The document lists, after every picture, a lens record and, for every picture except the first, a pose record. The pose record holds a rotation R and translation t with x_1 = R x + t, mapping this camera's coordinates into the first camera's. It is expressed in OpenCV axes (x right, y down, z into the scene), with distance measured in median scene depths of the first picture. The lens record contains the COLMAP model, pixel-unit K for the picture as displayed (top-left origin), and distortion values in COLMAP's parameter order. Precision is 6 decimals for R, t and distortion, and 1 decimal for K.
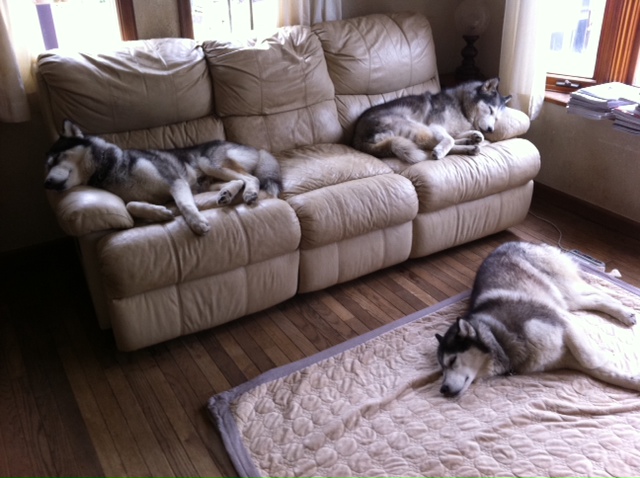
lens RADIAL K [[558.8, 0, 321.7], [0, 558.8, 239.1], [0, 0, 1]] dist [0.009722, -0.035912]
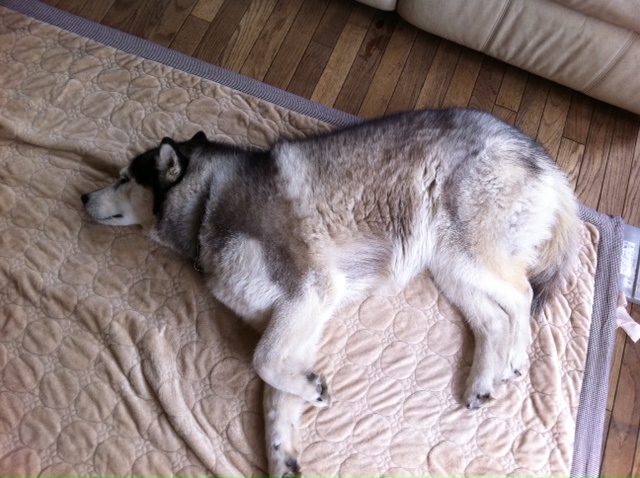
lens RADIAL K [[558.8, 0, 320.2], [0, 558.8, 235.3], [0, 0, 1]] dist [0.009722, -0.035912]
pose [[0.629458, 0.750293, -0.202098, 0.526216], [-0.485893, 0.583030, 0.651140, -0.219830], [0.606375, -0.311667, 0.731555, 0.689661]]
